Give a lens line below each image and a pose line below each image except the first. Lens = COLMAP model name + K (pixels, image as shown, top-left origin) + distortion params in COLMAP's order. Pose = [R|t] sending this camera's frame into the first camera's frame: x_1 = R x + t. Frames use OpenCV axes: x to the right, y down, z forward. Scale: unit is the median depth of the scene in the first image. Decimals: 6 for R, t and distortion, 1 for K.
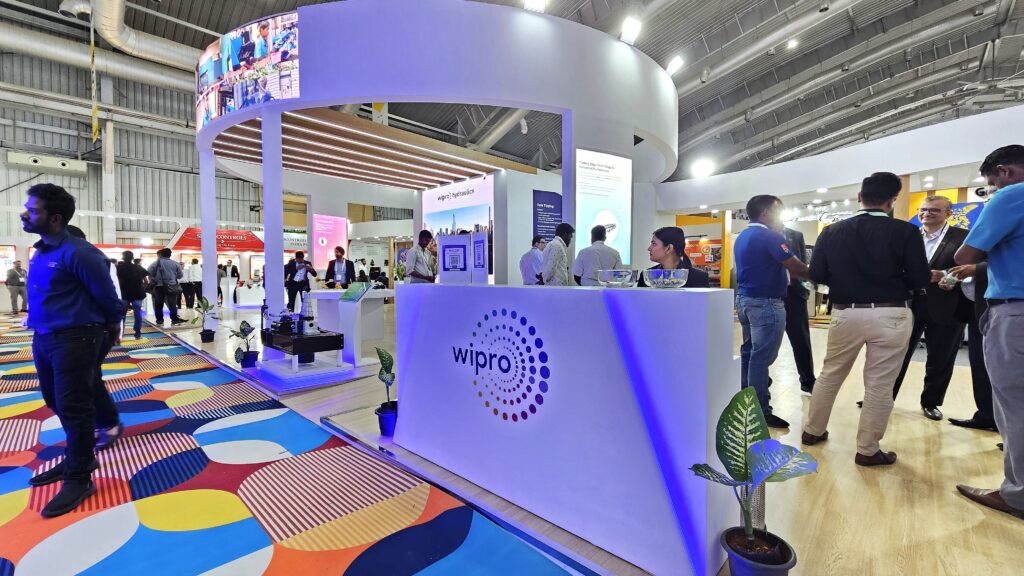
lens RADIAL K [[427.8, 0, 512.0], [0, 427.8, 288.0], [0, 0, 1]] dist [-0.035085, -0.000008]
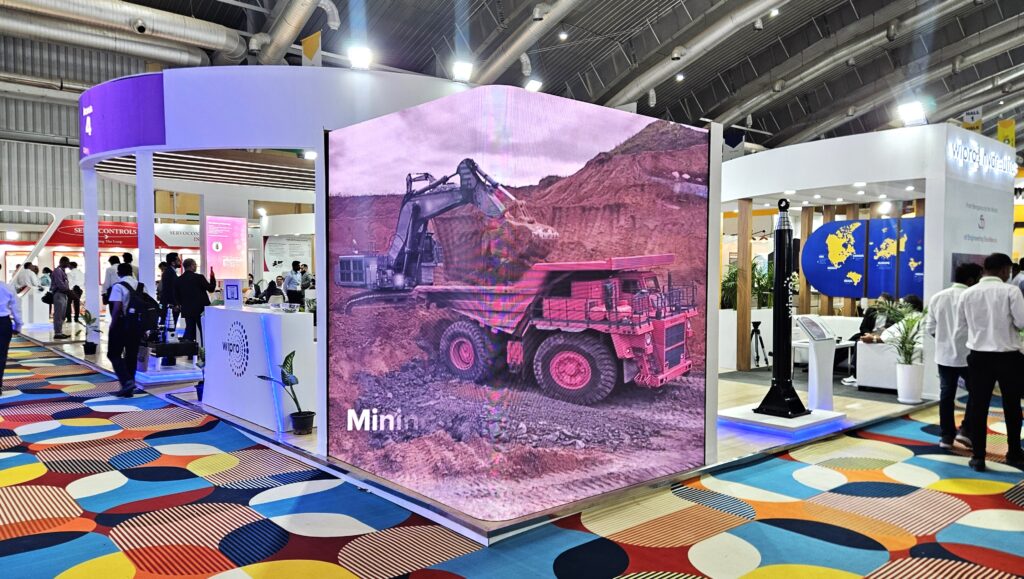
lens RADIAL K [[725.2, 0, 512.0], [0, 725.2, 289.5], [0, 0, 1]] dist [-0.006349, -0.002622]
pose [[0.995779, 0.007535, -0.091478, 0.203091], [-0.008365, 0.999927, -0.008698, -0.010288], [0.091406, 0.009426, 0.995769, -0.292841]]
